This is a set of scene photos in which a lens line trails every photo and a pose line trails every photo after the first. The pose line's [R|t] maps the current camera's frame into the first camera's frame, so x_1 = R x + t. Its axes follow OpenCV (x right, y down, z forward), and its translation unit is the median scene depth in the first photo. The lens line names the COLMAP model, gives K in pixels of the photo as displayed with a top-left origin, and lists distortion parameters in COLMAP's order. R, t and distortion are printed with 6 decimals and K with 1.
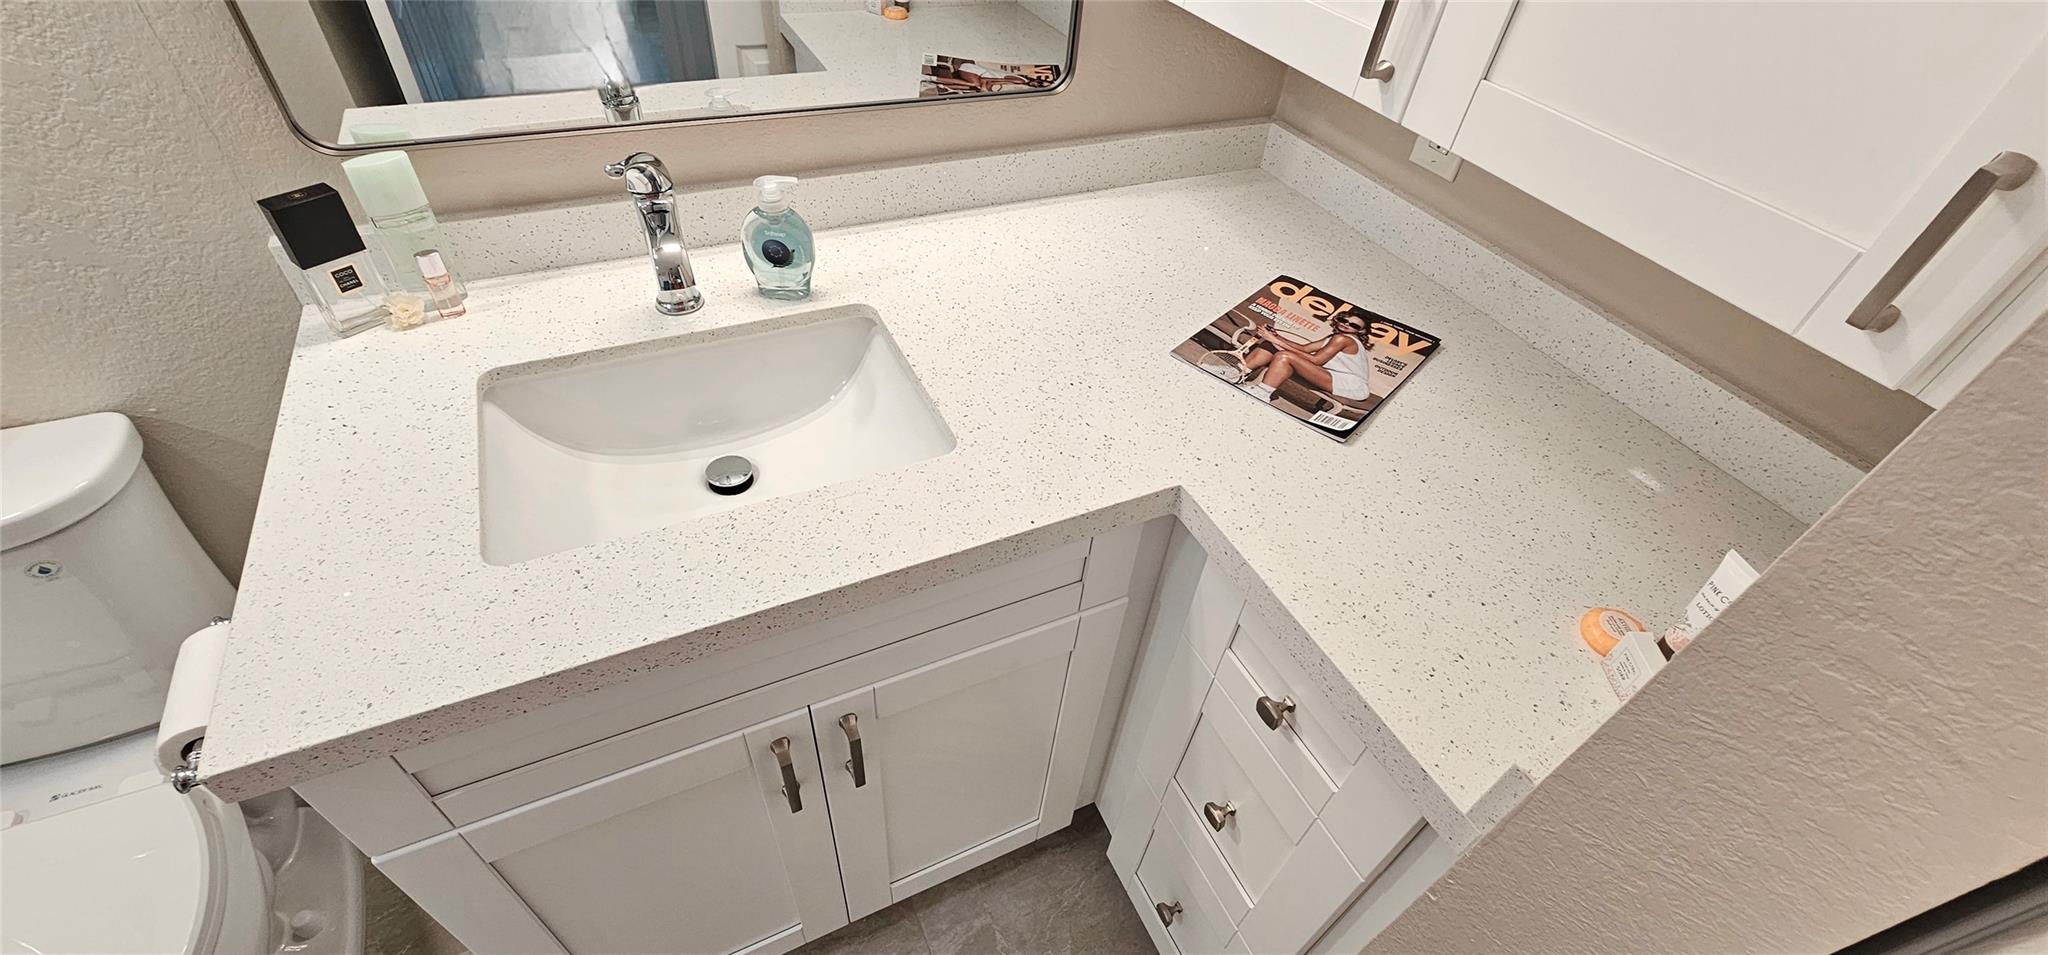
lens RADIAL K [[836.7, 0, 1024.0], [0, 836.7, 477.5], [0, 0, 1]] dist [-0.000767, -0.000797]
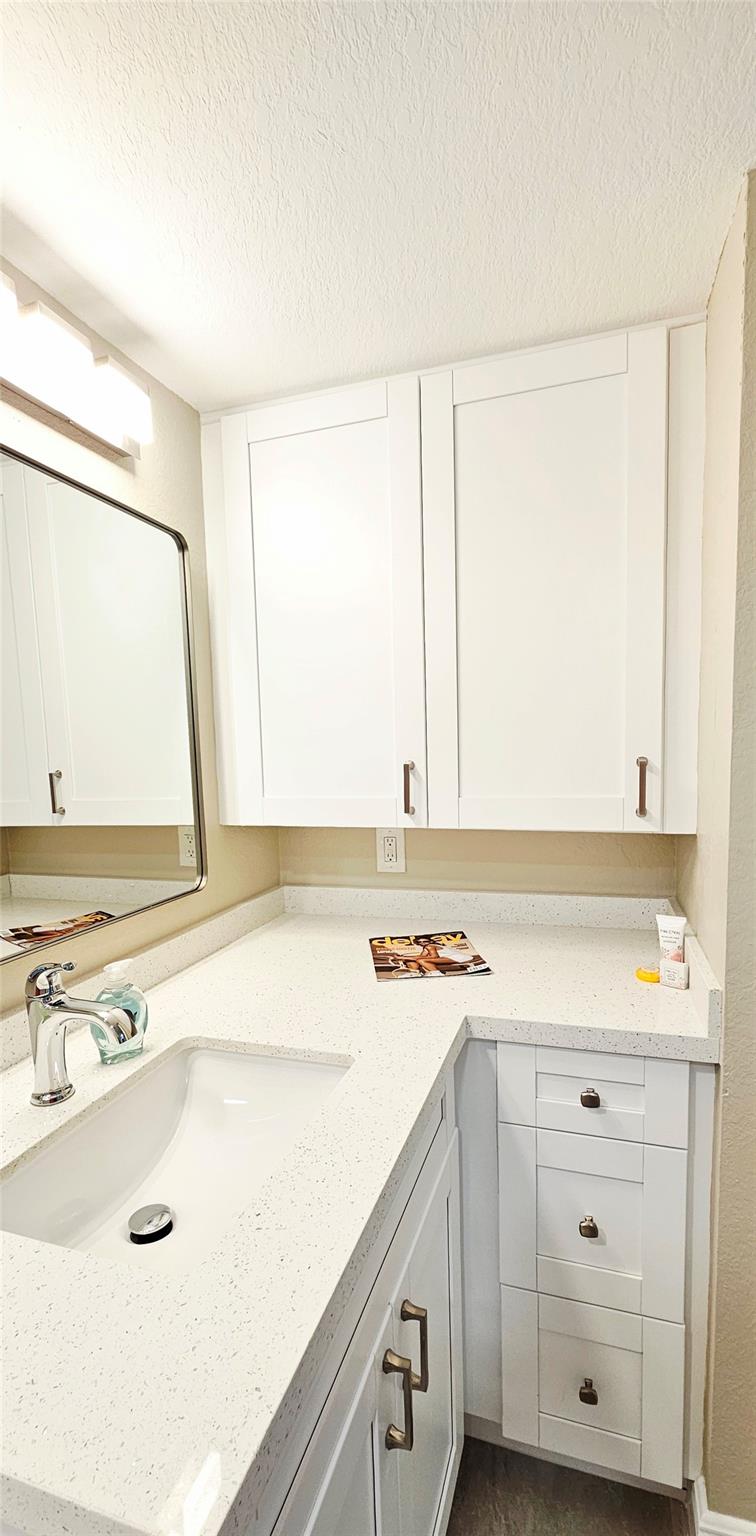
lens RADIAL K [[655.0, 0, 375.7], [0, 655.0, 808.1], [0, 0, 1]] dist [0.001778, 0.000170]
pose [[0.693583, -0.164521, 0.701339, -0.632949], [0.551687, 0.747357, -0.370270, 0.068003], [-0.463233, 0.643732, 0.609117, 0.002894]]
